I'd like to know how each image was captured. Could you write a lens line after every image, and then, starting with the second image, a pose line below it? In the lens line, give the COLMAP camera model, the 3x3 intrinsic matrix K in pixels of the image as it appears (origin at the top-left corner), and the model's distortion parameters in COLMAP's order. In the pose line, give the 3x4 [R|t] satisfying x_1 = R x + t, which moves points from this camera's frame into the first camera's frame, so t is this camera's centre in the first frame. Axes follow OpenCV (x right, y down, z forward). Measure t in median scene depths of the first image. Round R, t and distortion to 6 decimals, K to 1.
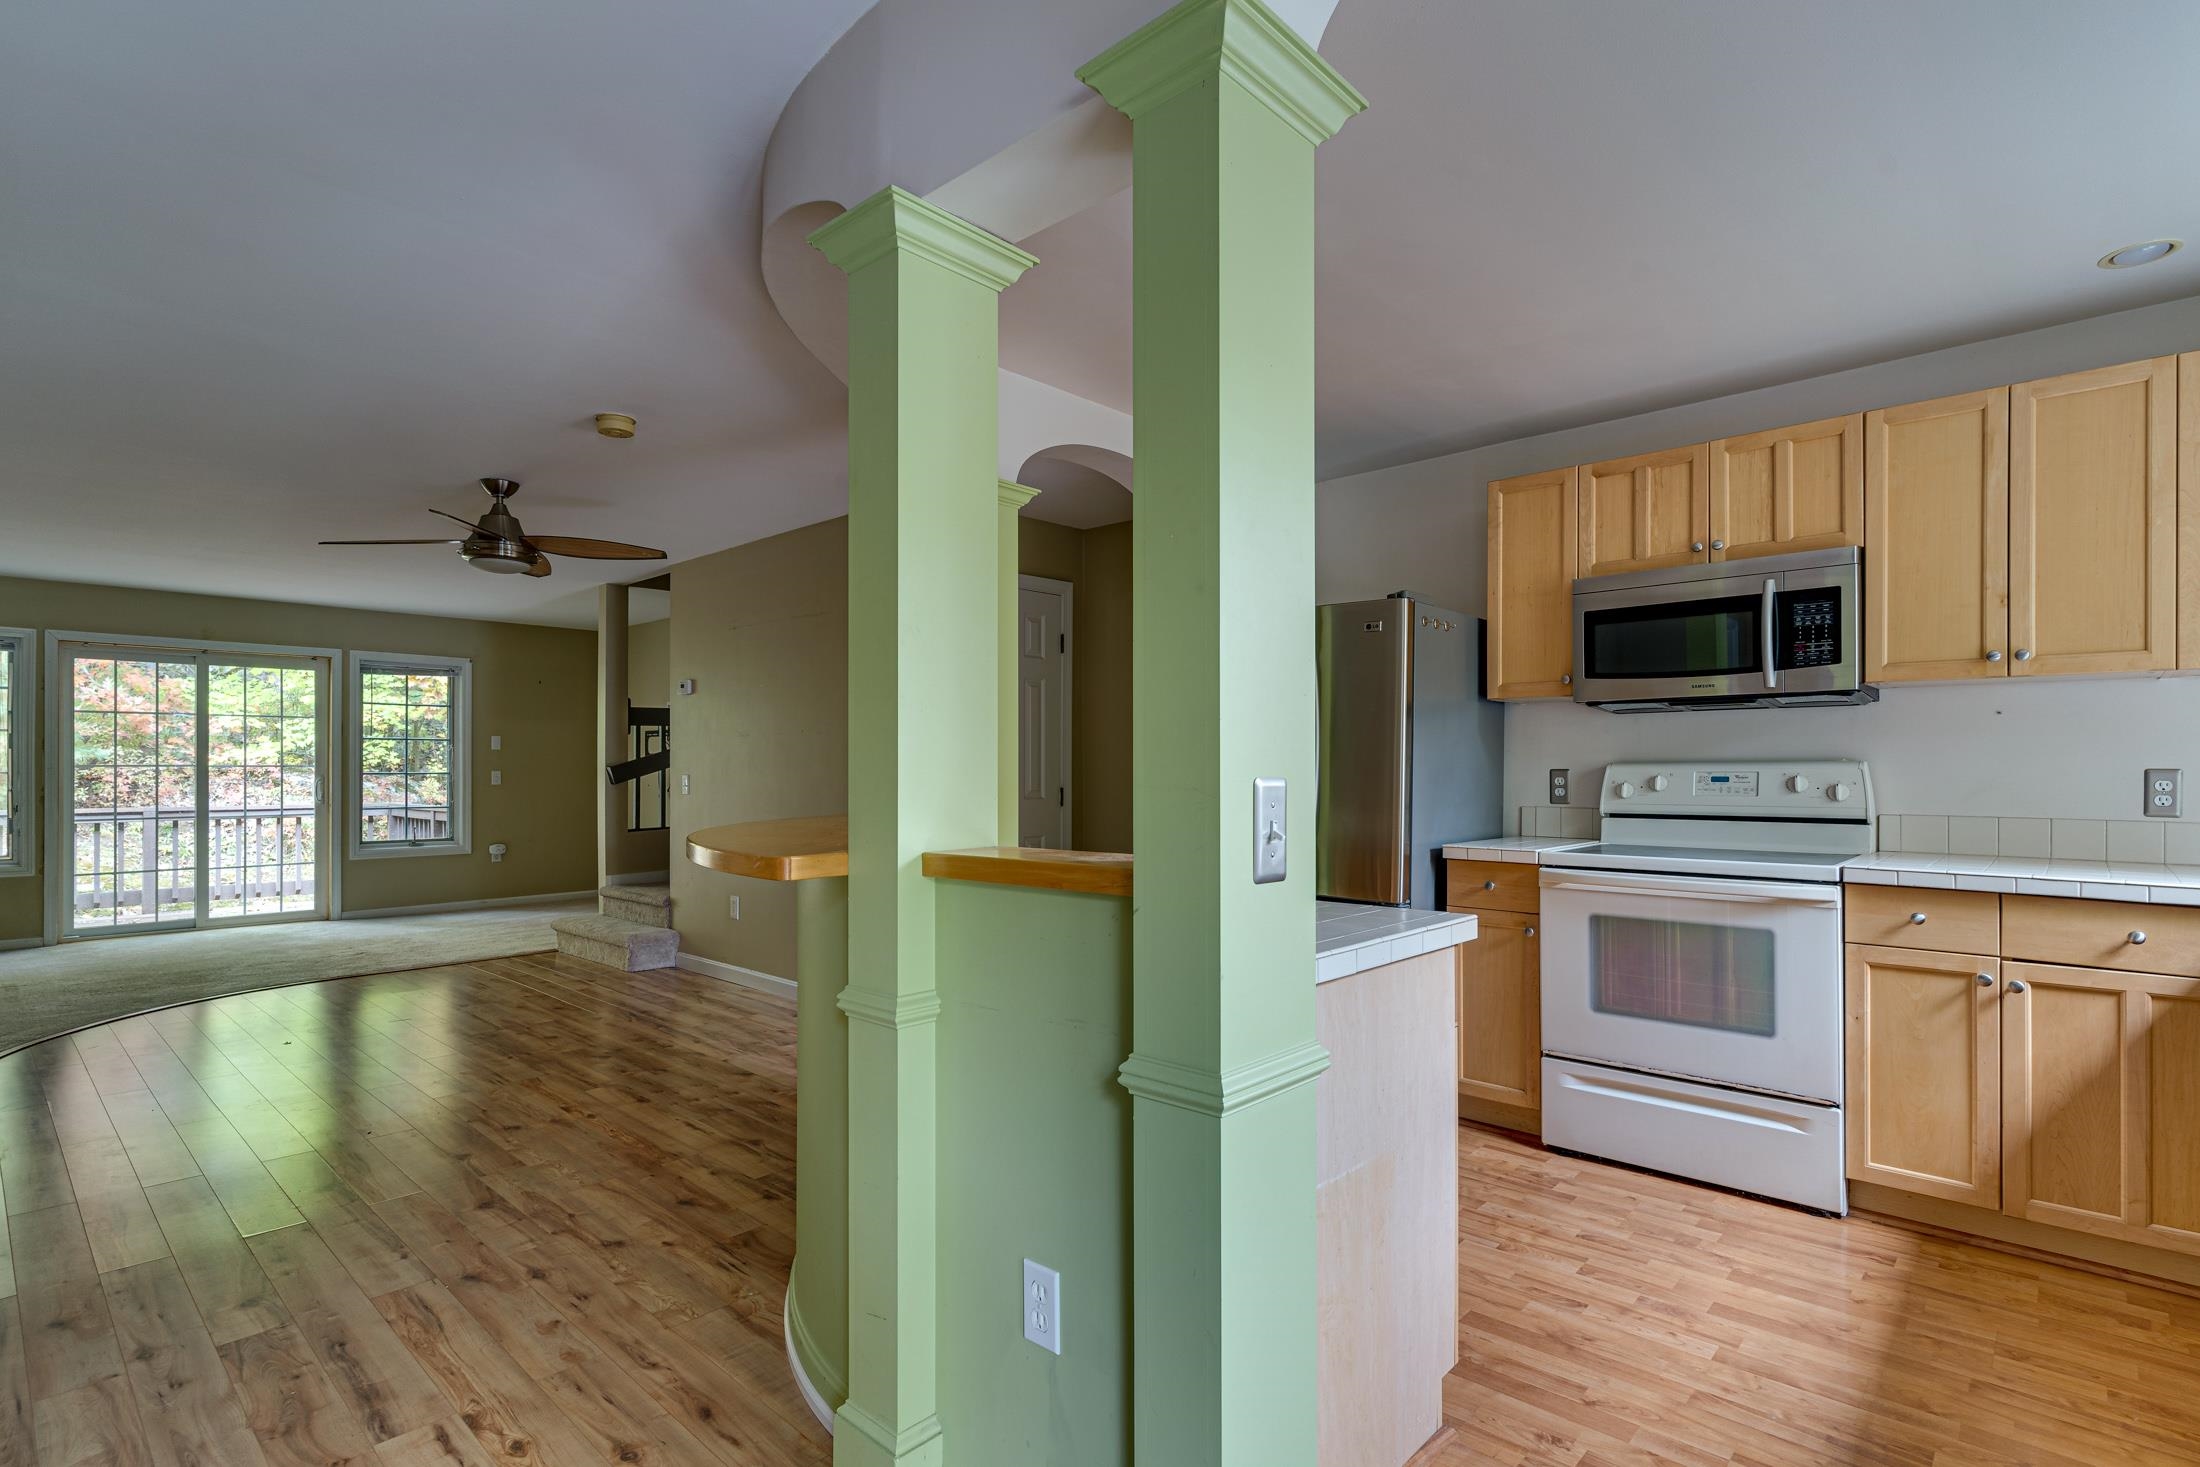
lens RADIAL K [[1055.7, 0, 1099.4], [0, 1055.7, 763.4], [0, 0, 1]] dist [-0.001214, -0.000454]
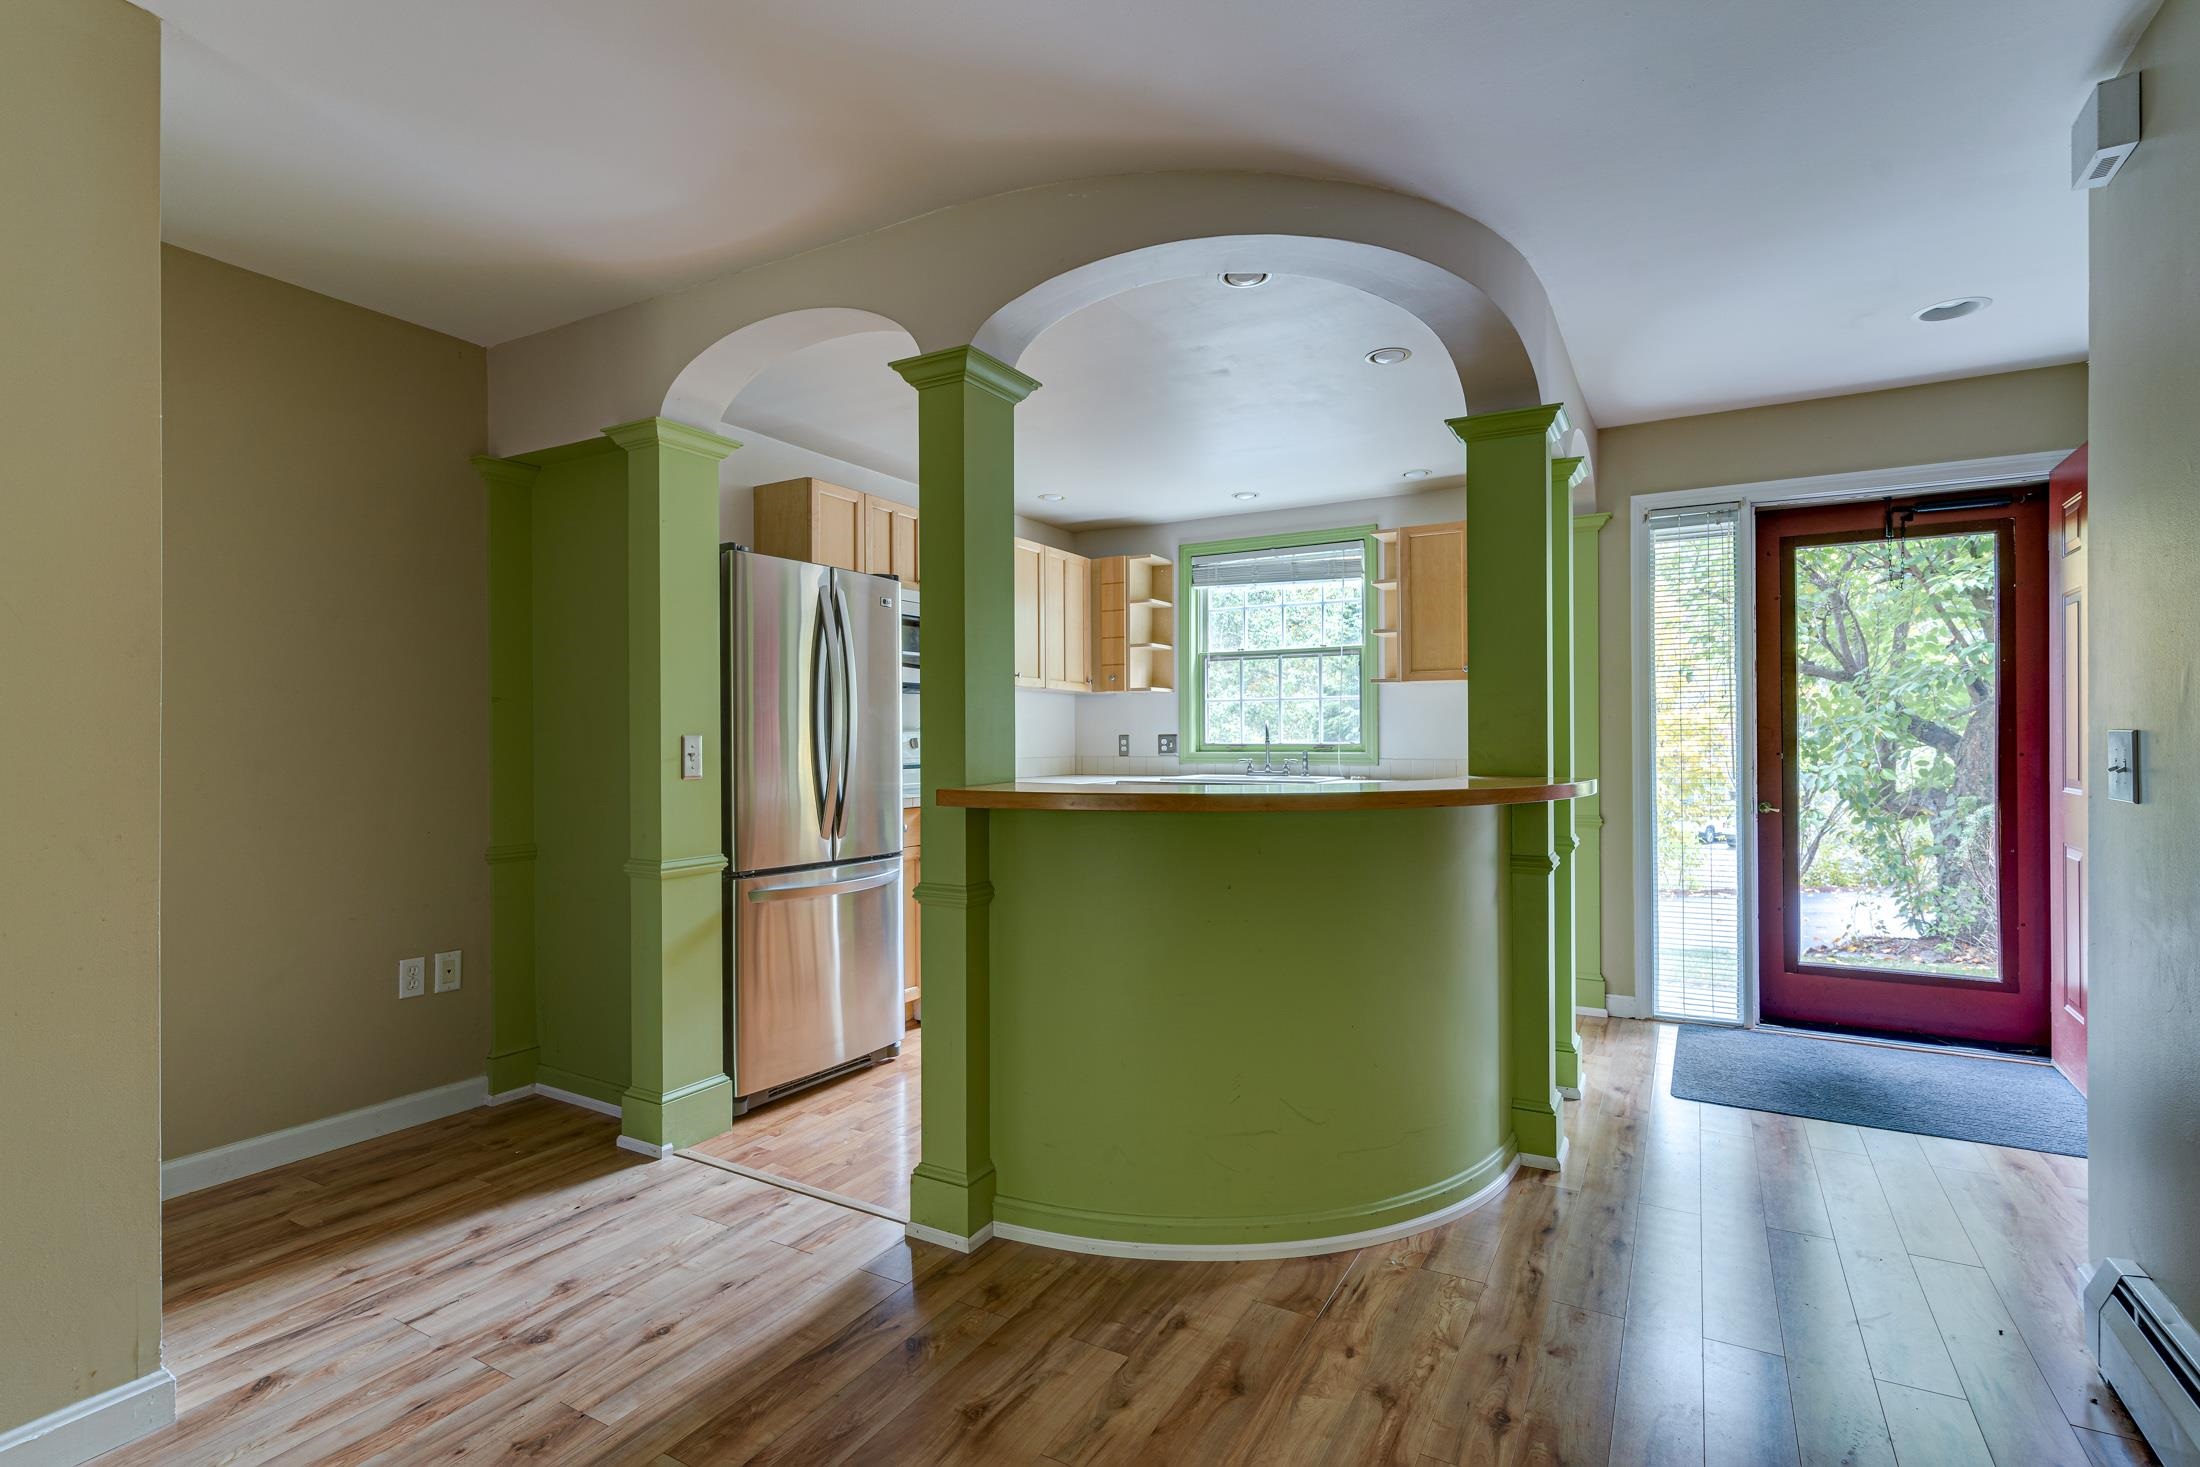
lens RADIAL K [[1041.5, 0, 1098.2], [0, 1041.5, 737.4], [0, 0, 1]] dist [0.001578, -0.000367]
pose [[-0.223534, 0.000979, 0.974696, -0.404935], [0.000710, 0.999999, -0.000842, 0.005184], [-0.974696, 0.000503, -0.223535, 0.495048]]
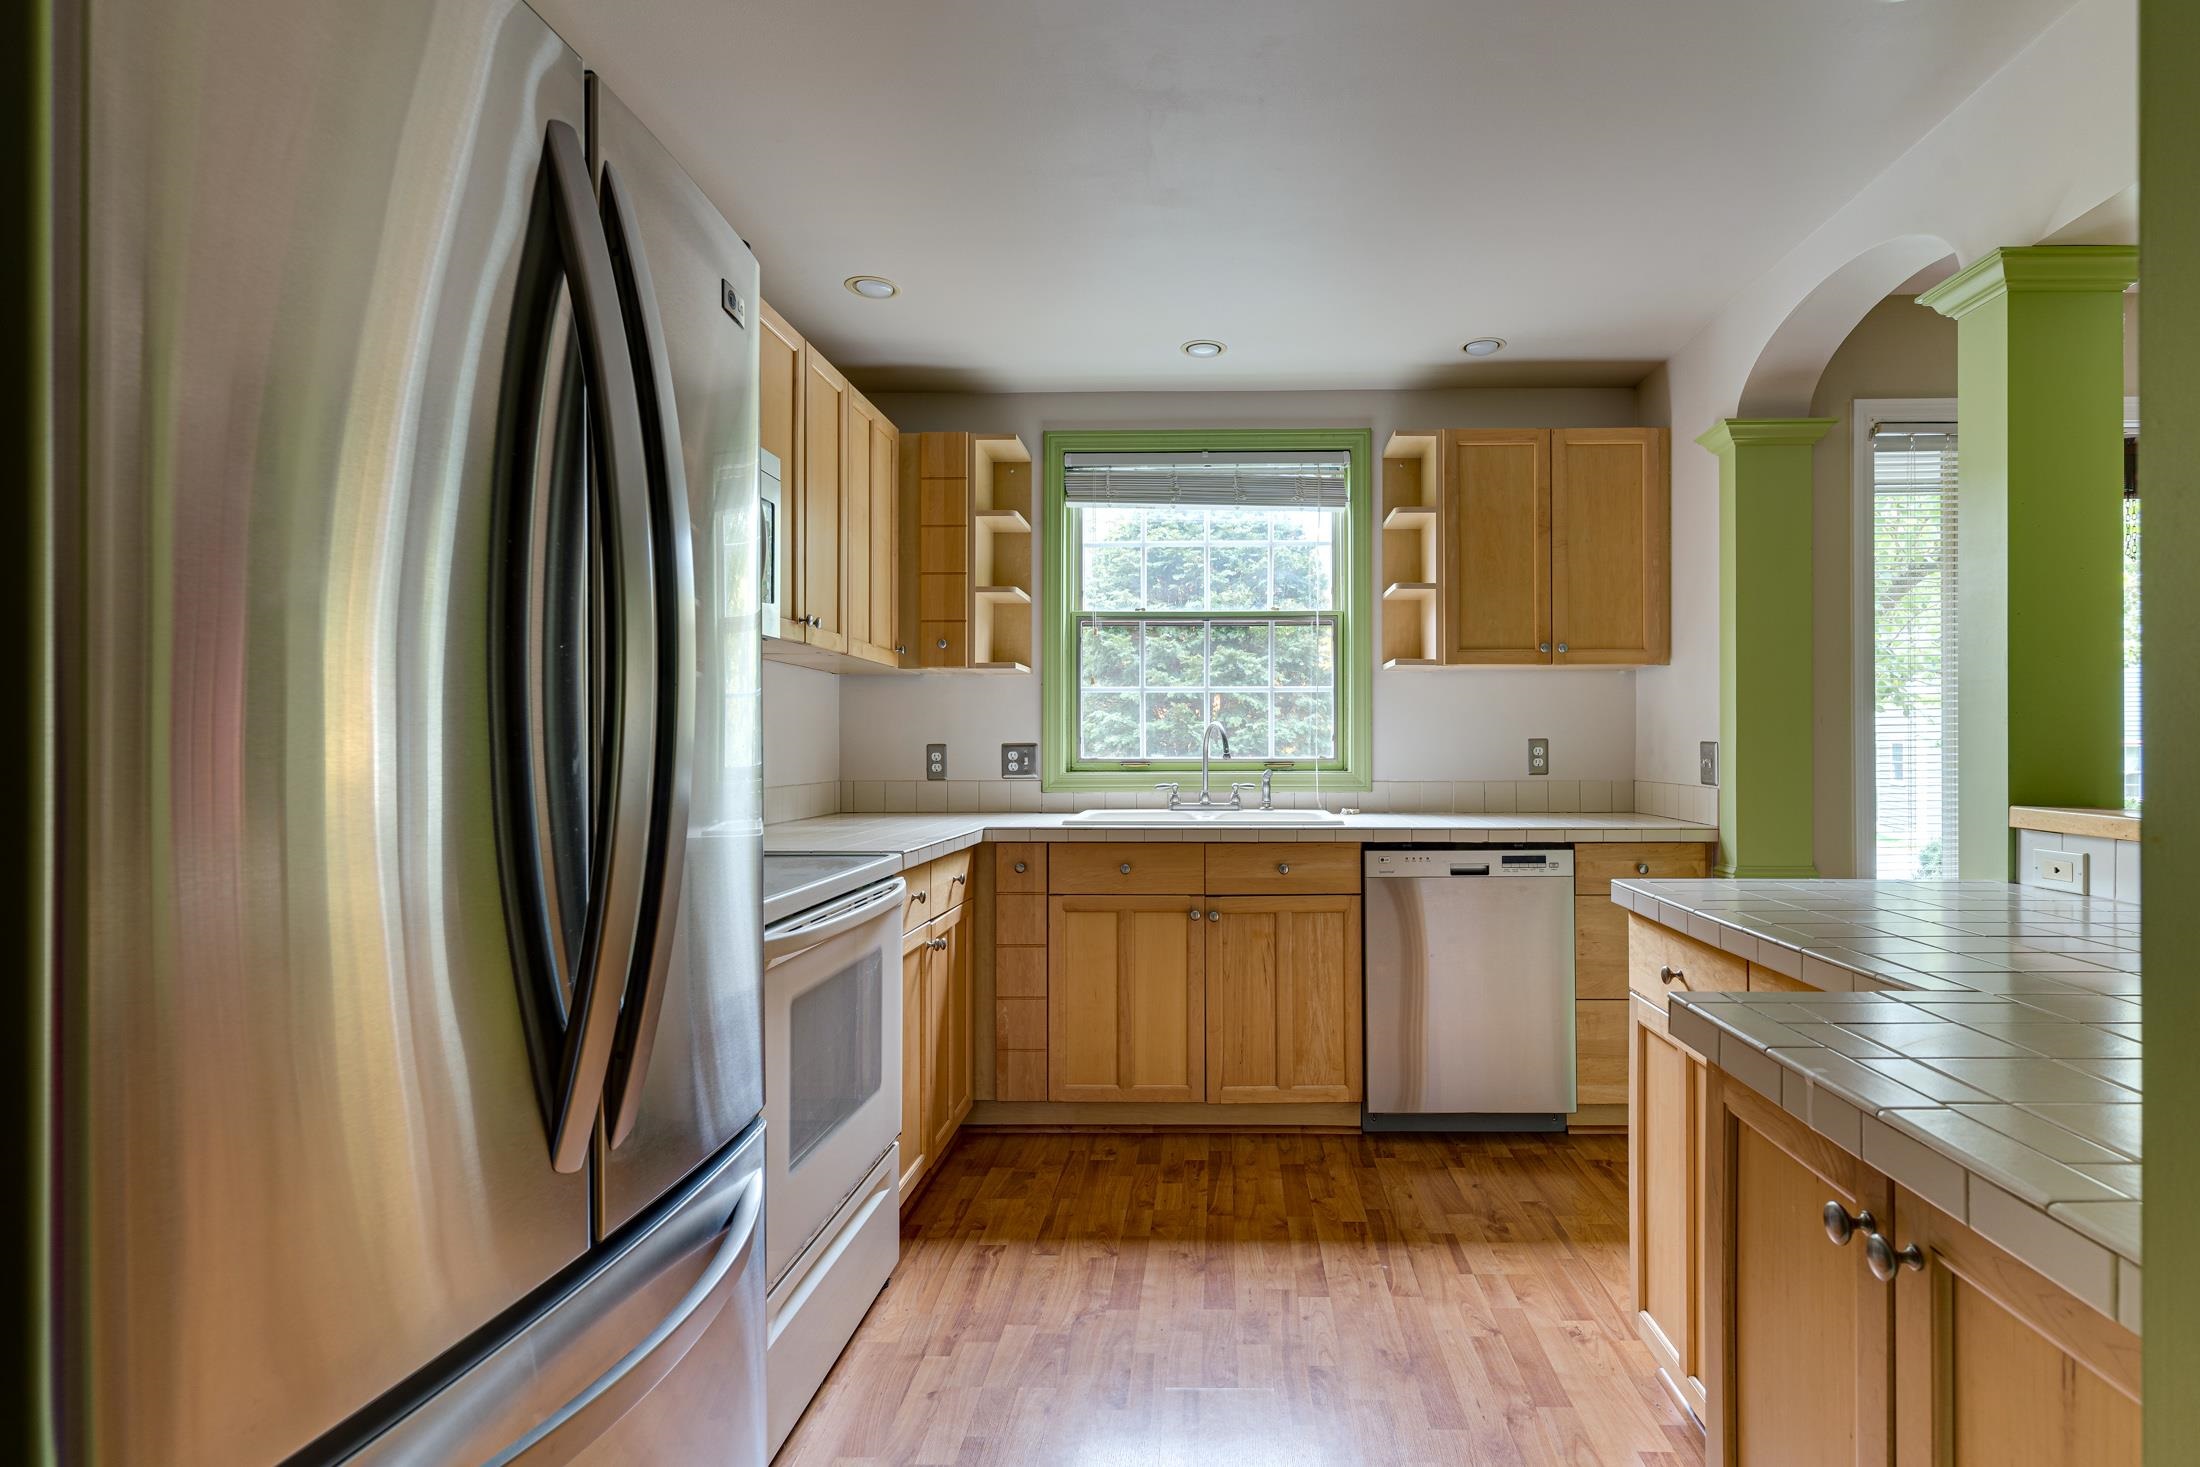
lens RADIAL K [[1090.0, 0, 1190.3], [0, 1090.0, 743.1], [0, 0, 1]] dist [-0.001270, -0.000247]
pose [[-0.660714, 0.001816, 0.750636, -0.044690], [-0.002227, 0.999988, -0.004379, 0.003934], [-0.750635, -0.004565, -0.660702, 0.540800]]
